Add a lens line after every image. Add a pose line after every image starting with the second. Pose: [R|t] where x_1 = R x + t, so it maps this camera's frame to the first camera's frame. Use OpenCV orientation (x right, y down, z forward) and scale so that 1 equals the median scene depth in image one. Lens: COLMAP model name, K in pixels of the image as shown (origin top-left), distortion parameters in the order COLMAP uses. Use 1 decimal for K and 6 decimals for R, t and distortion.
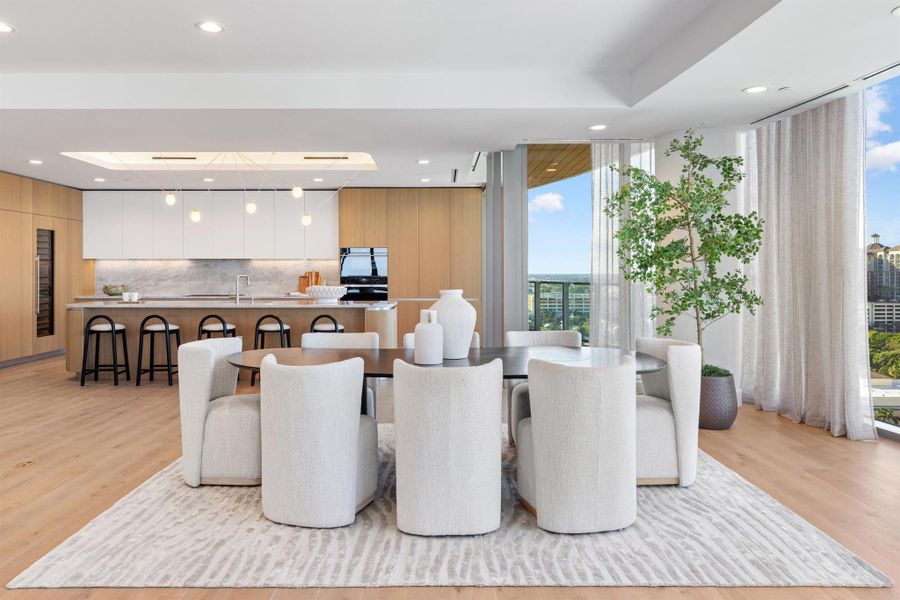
lens RADIAL K [[632.0, 0, 445.4], [0, 632.0, 274.2], [0, 0, 1]] dist [0.006514, -0.005267]
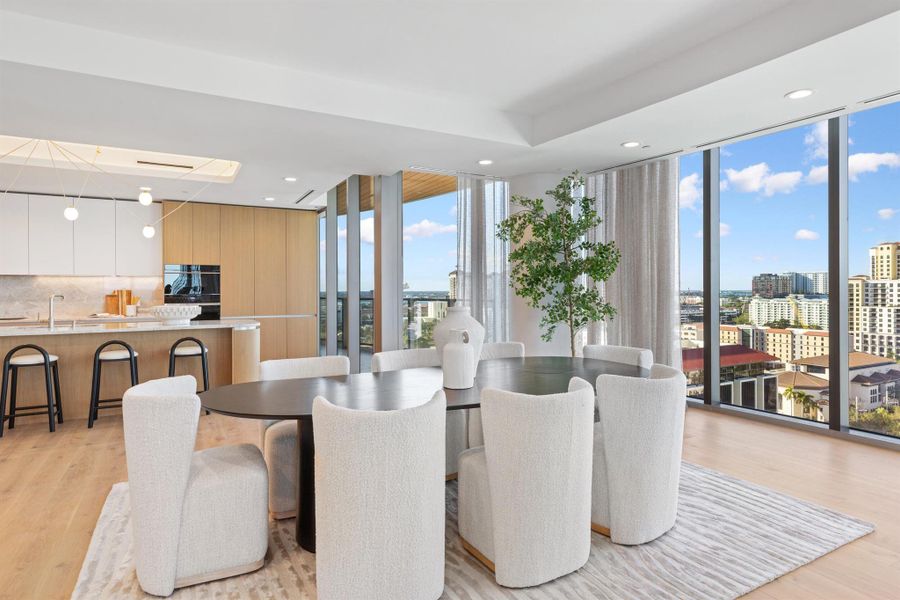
lens RADIAL K [[503.5, 0, 455.7], [0, 503.5, 291.8], [0, 0, 1]] dist [0.006003, 0.000650]
pose [[0.877400, -0.006578, 0.479715, -0.270631], [0.005896, 0.999978, 0.002929, -0.001191], [-0.479724, 0.000258, 0.877419, 0.249691]]
